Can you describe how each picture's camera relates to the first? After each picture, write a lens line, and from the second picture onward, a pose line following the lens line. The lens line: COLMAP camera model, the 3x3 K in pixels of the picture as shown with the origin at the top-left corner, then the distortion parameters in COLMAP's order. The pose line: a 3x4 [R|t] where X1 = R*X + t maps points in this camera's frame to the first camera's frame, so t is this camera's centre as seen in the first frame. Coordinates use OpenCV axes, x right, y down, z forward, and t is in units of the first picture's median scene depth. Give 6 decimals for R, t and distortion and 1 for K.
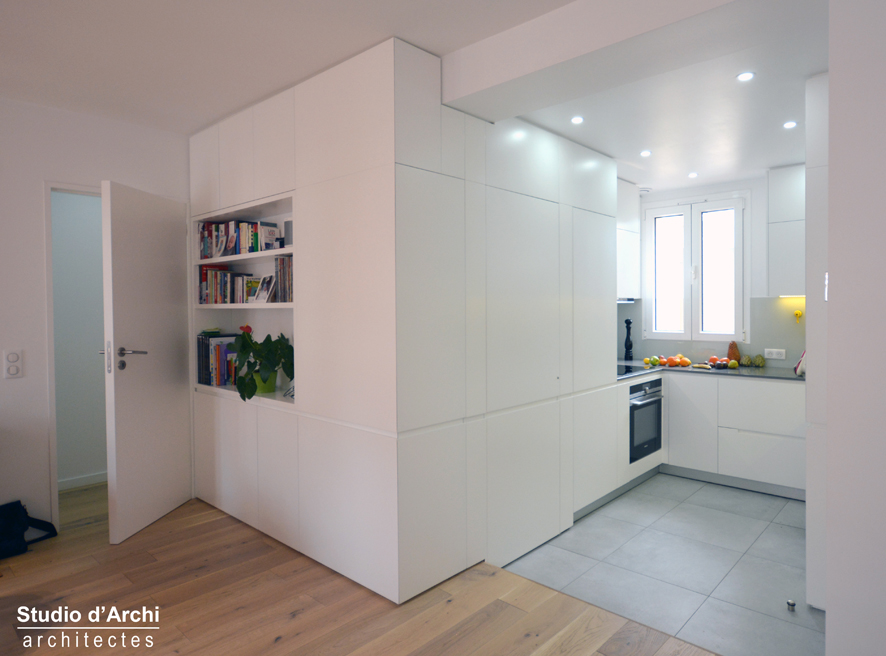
lens RADIAL K [[544.2, 0, 445.3], [0, 544.2, 315.2], [0, 0, 1]] dist [-0.004896, -0.003261]
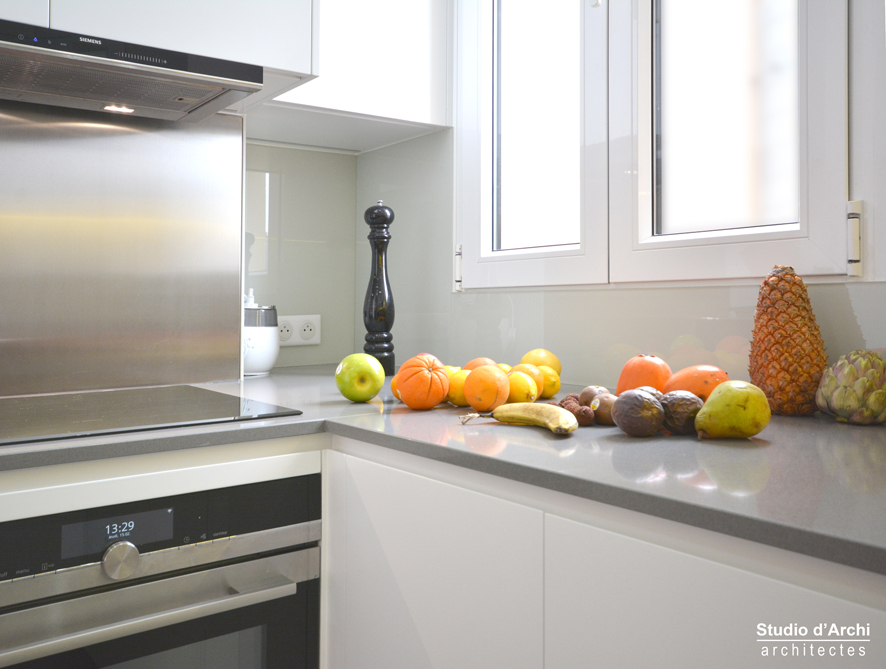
lens RADIAL K [[736.4, 0, 443.0], [0, 736.4, 334.5], [0, 0, 1]] dist [0.002945, 0.001748]
pose [[0.983281, 0.011908, -0.181703, 0.478918], [-0.009490, 0.999855, 0.014170, 0.067145], [0.181845, -0.012209, 0.983251, 0.774433]]
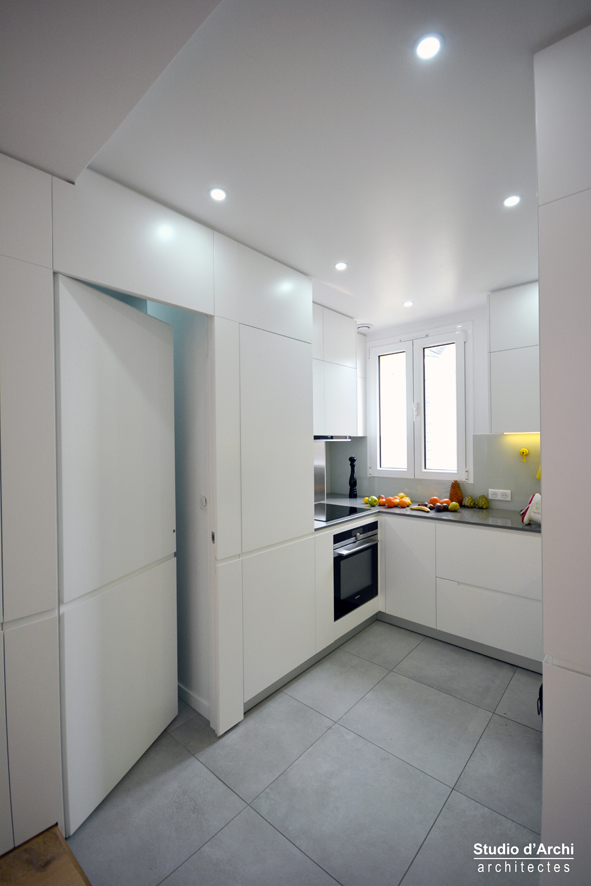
lens RADIAL K [[374.6, 0, 269.2], [0, 374.6, 444.8], [0, 0, 1]] dist [-0.003982, -0.000216]
pose [[0.999779, -0.004003, -0.020635, 0.222975], [0.003794, 0.999941, -0.010151, -0.009735], [0.020675, 0.010070, 0.999736, 0.345981]]
